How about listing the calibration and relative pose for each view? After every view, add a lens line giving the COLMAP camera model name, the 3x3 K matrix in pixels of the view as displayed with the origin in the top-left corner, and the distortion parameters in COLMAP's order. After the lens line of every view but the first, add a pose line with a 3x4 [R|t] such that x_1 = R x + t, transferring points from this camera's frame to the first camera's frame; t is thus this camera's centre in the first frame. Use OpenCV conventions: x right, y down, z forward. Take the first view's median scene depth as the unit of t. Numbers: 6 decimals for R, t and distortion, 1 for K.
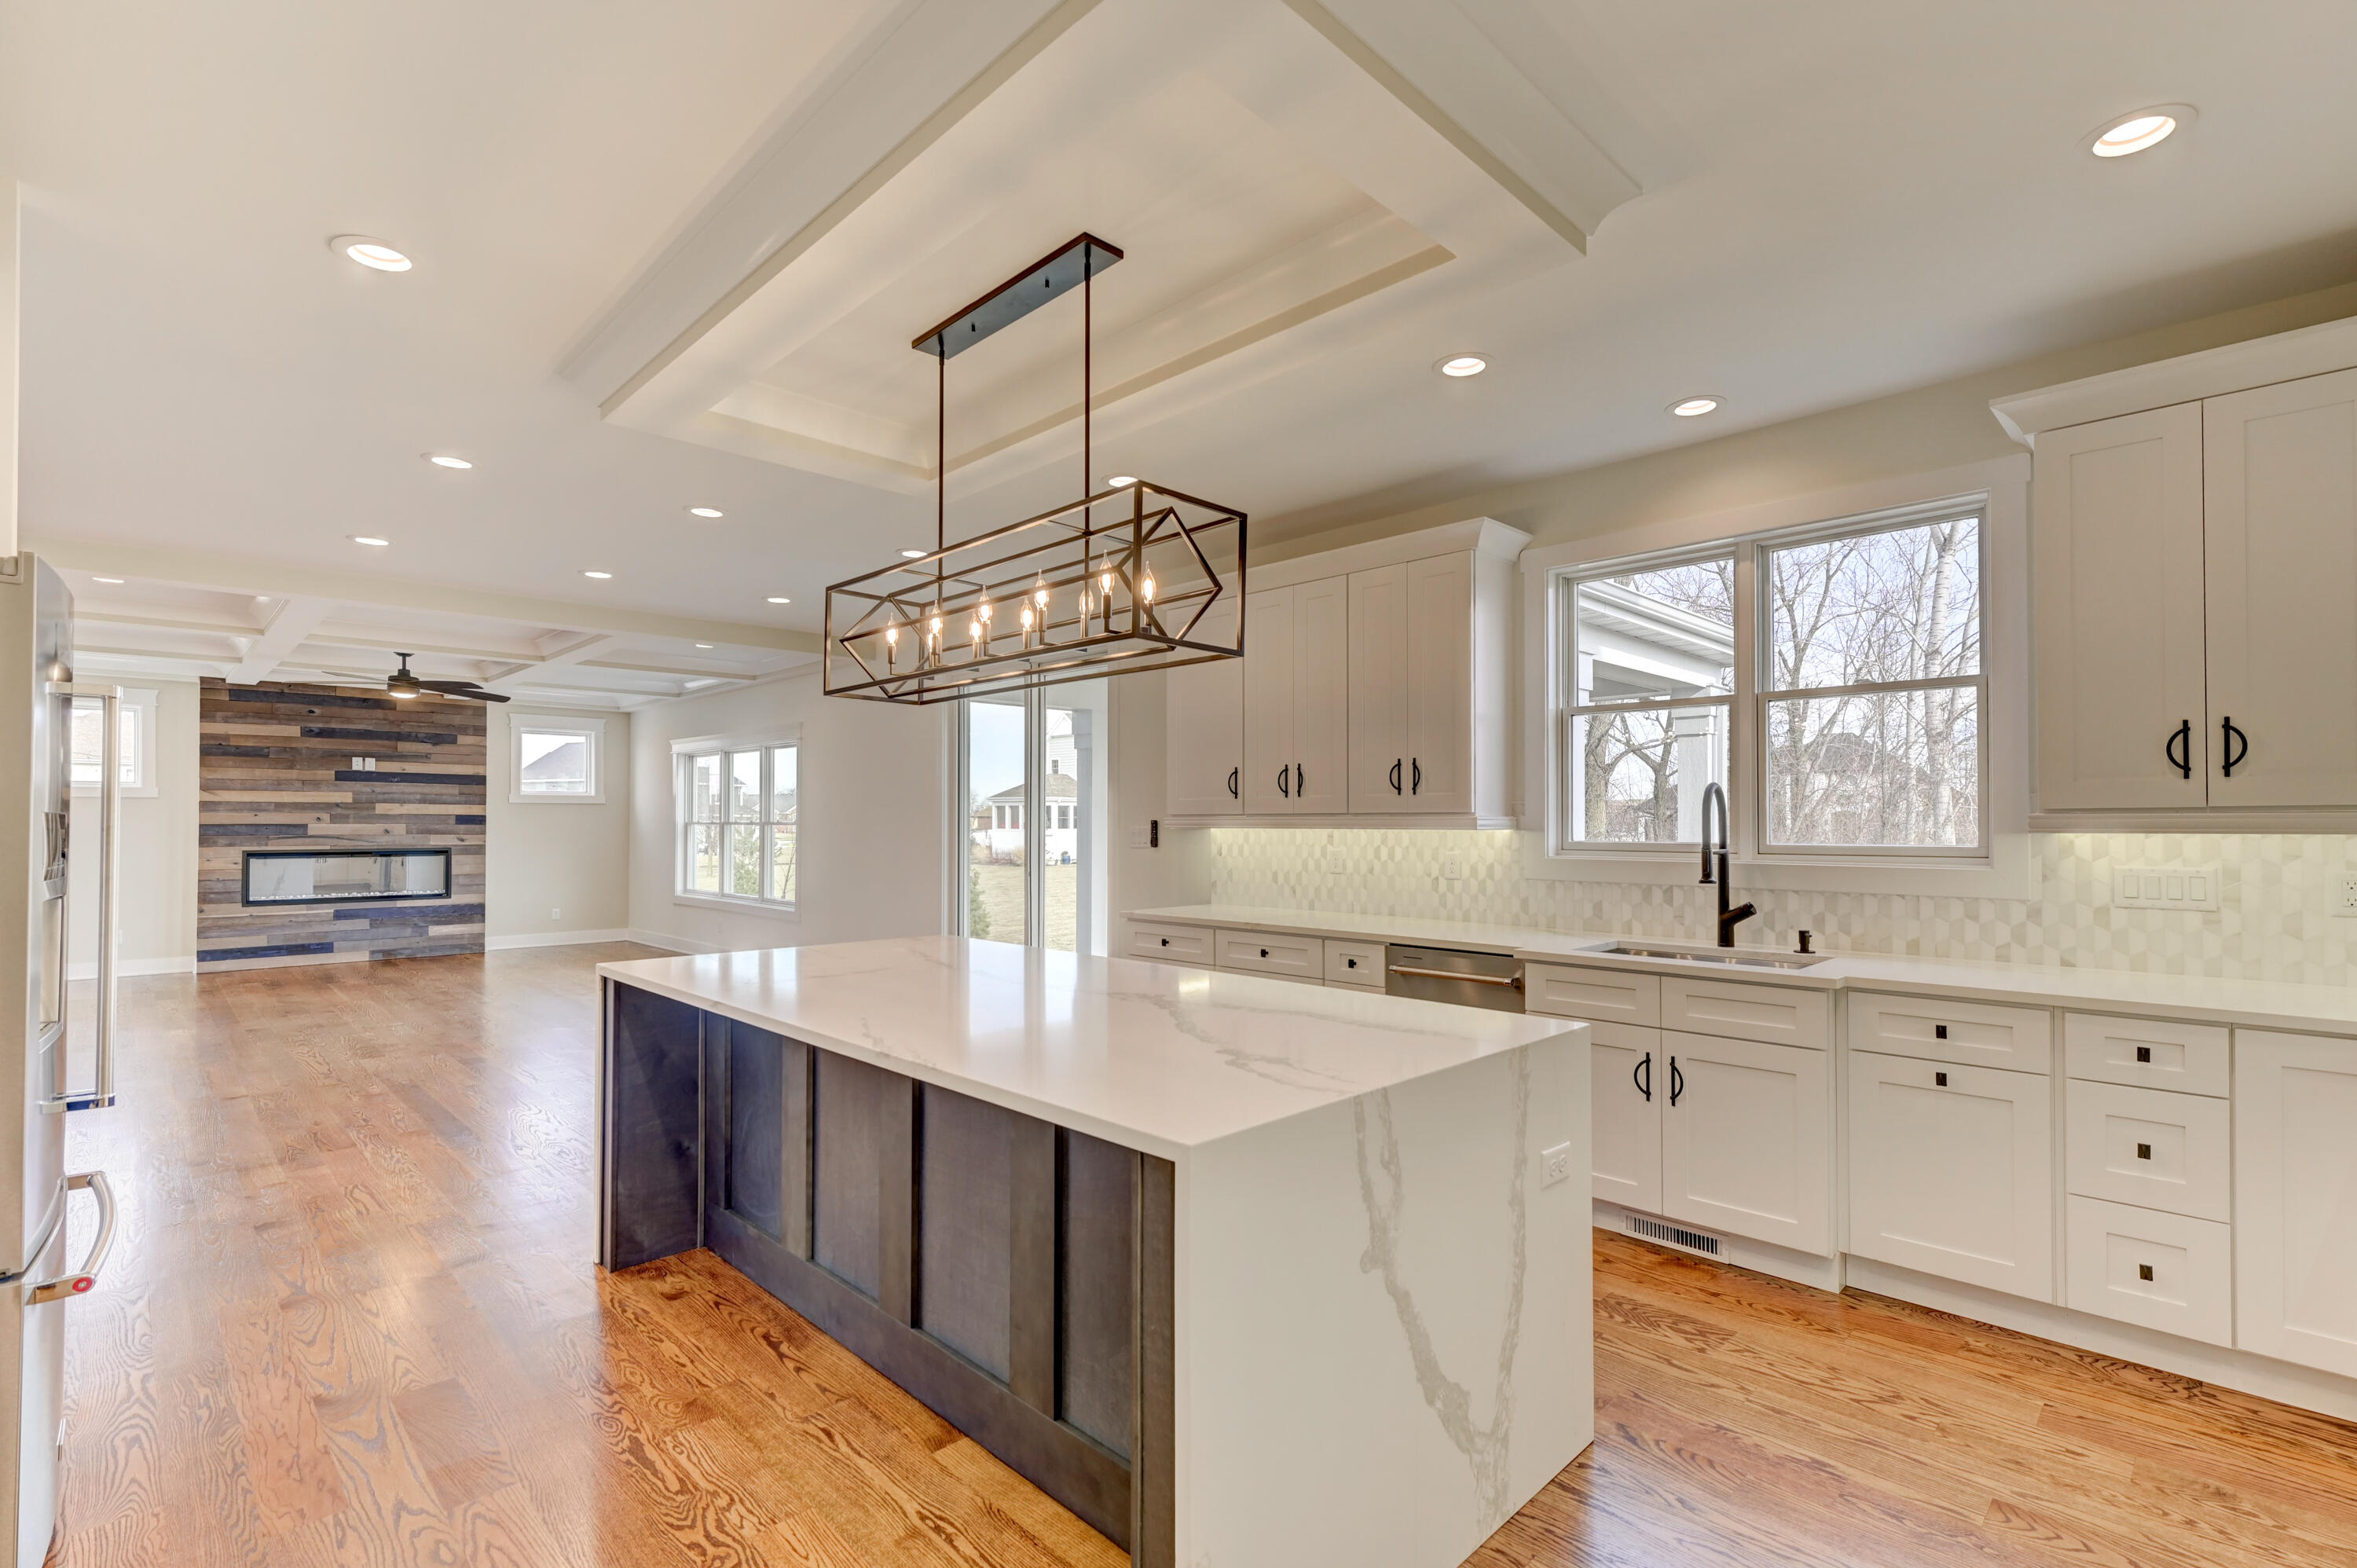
lens RADIAL K [[1082.5, 0, 1198.7], [0, 1082.5, 814.4], [0, 0, 1]] dist [0.004035, 0.000518]
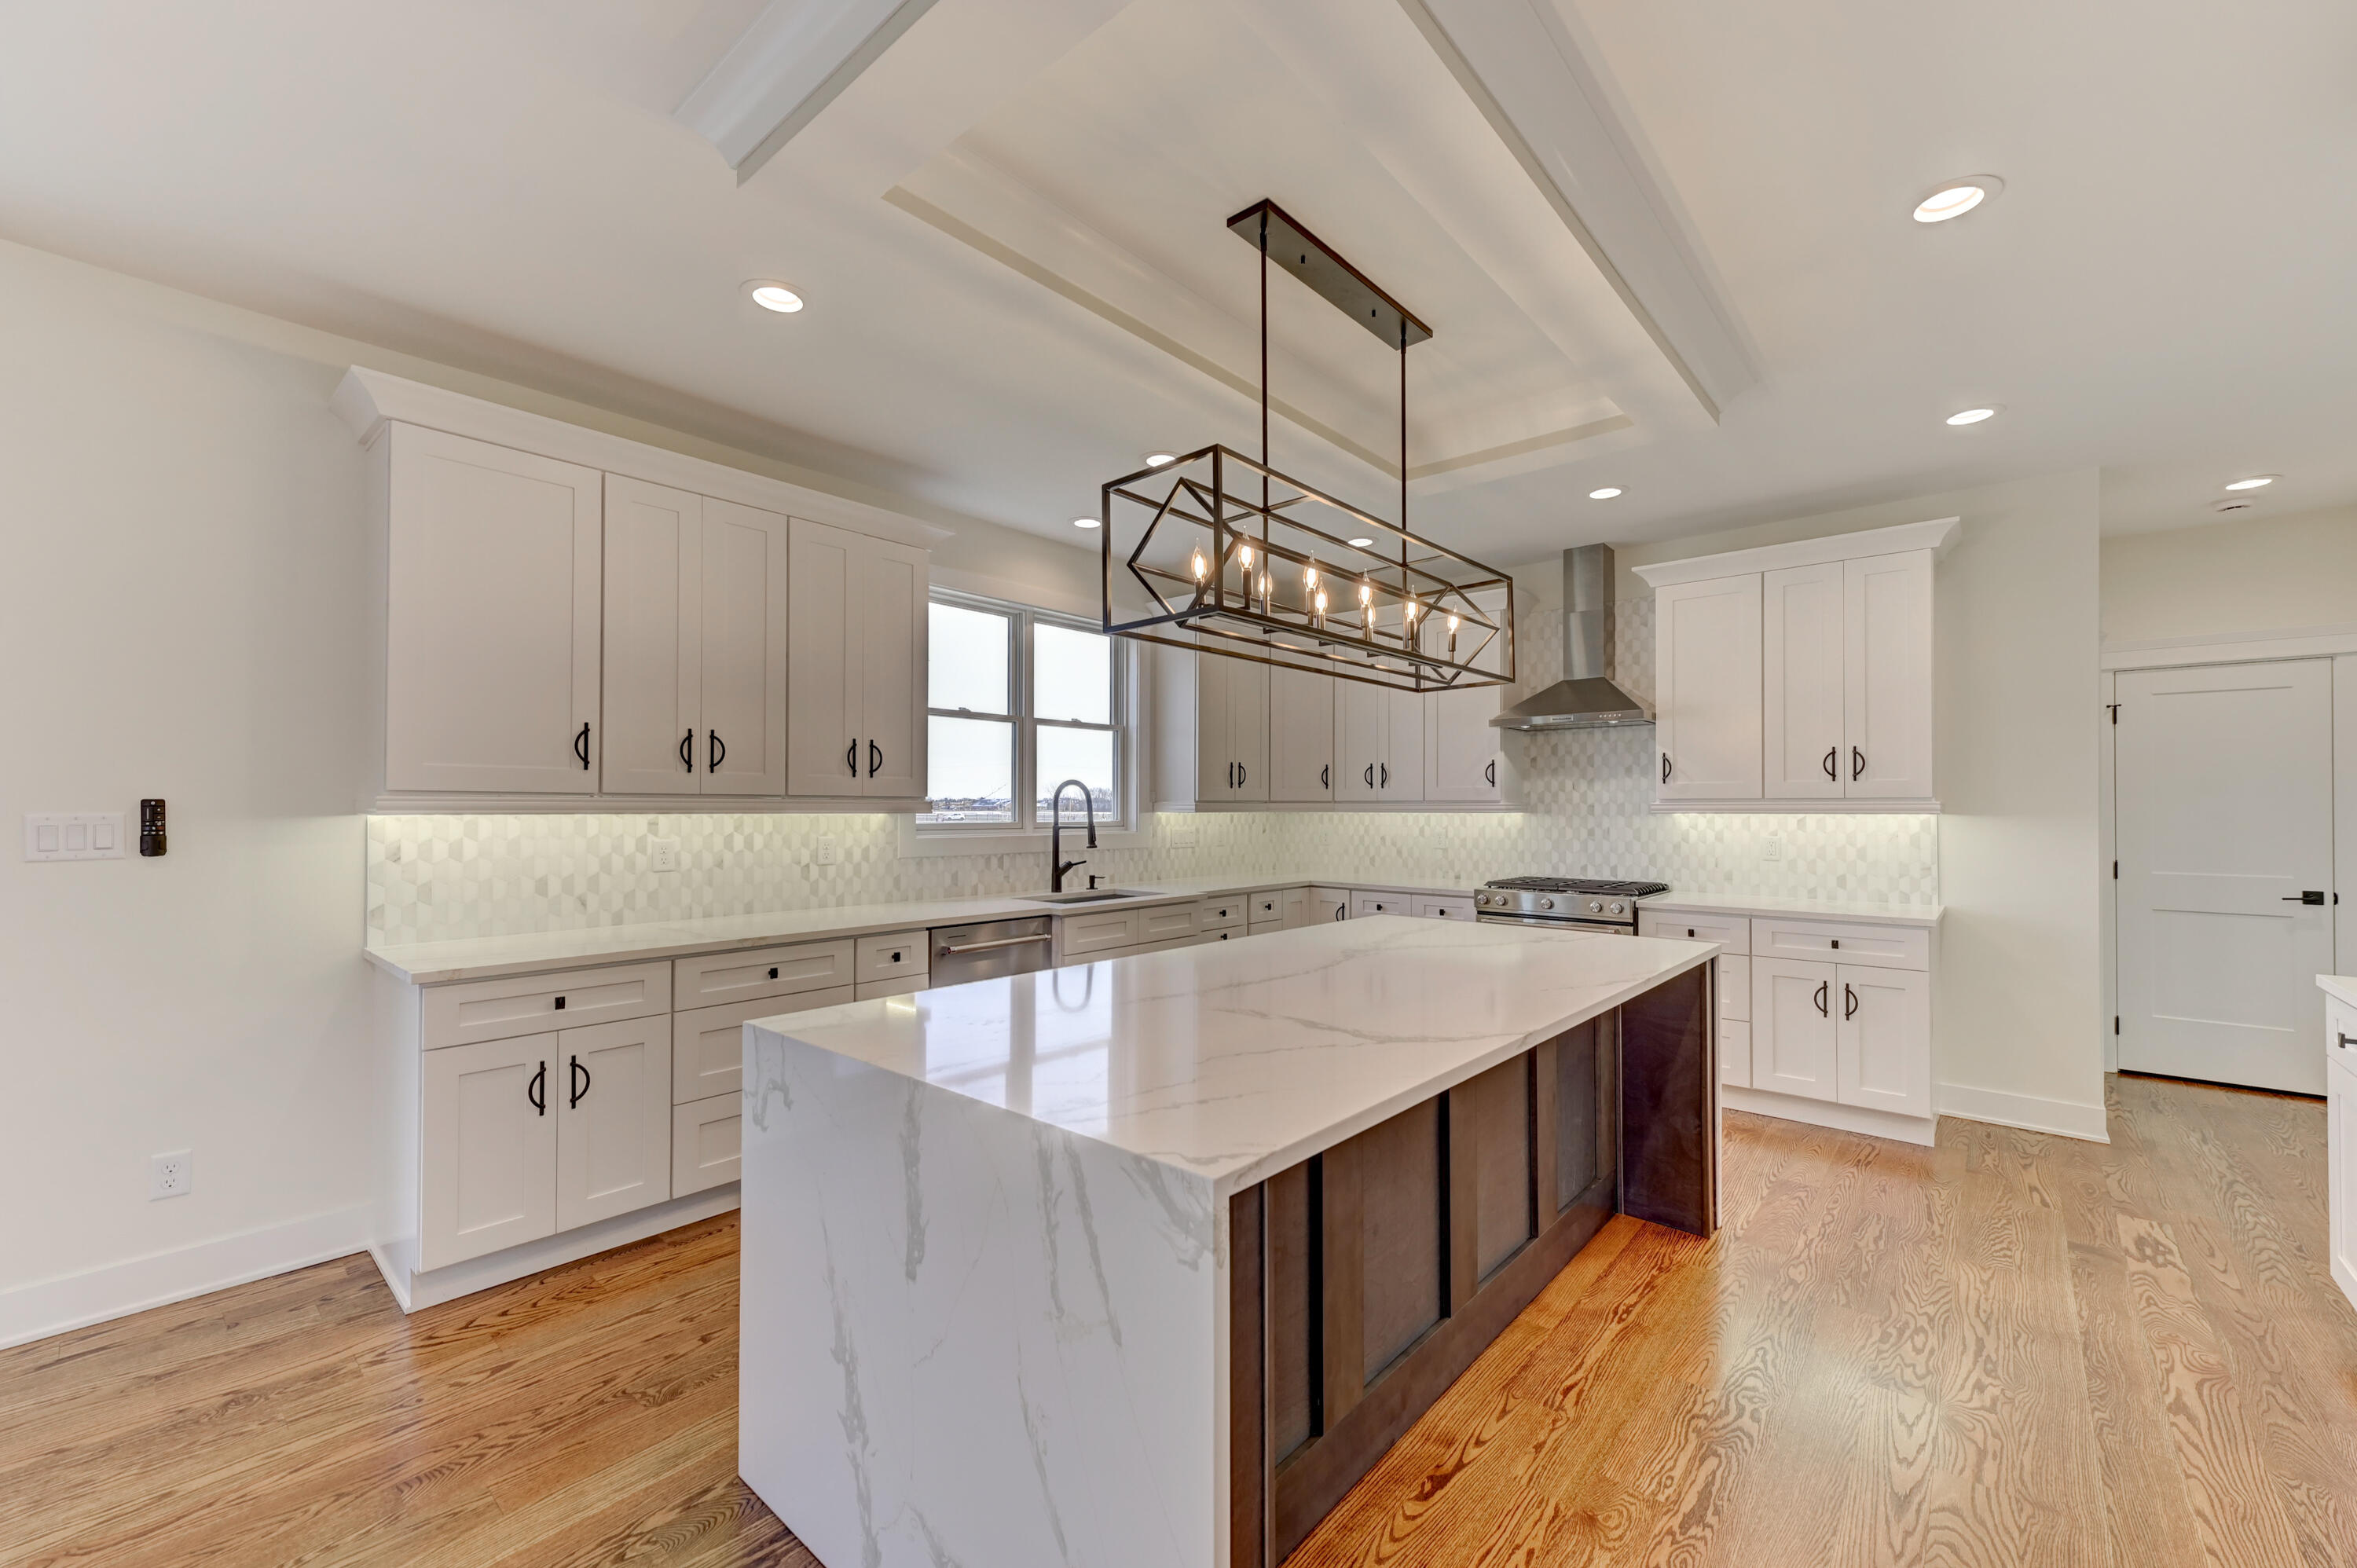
lens RADIAL K [[935.9, 0, 1190.1], [0, 935.9, 791.9], [0, 0, 1]] dist [0.006658, -0.001360]
pose [[-0.071384, 0.016671, 0.997310, -0.874861], [-0.009614, 0.999802, -0.017401, 0.008034], [-0.997403, -0.010830, -0.071210, 1.019278]]
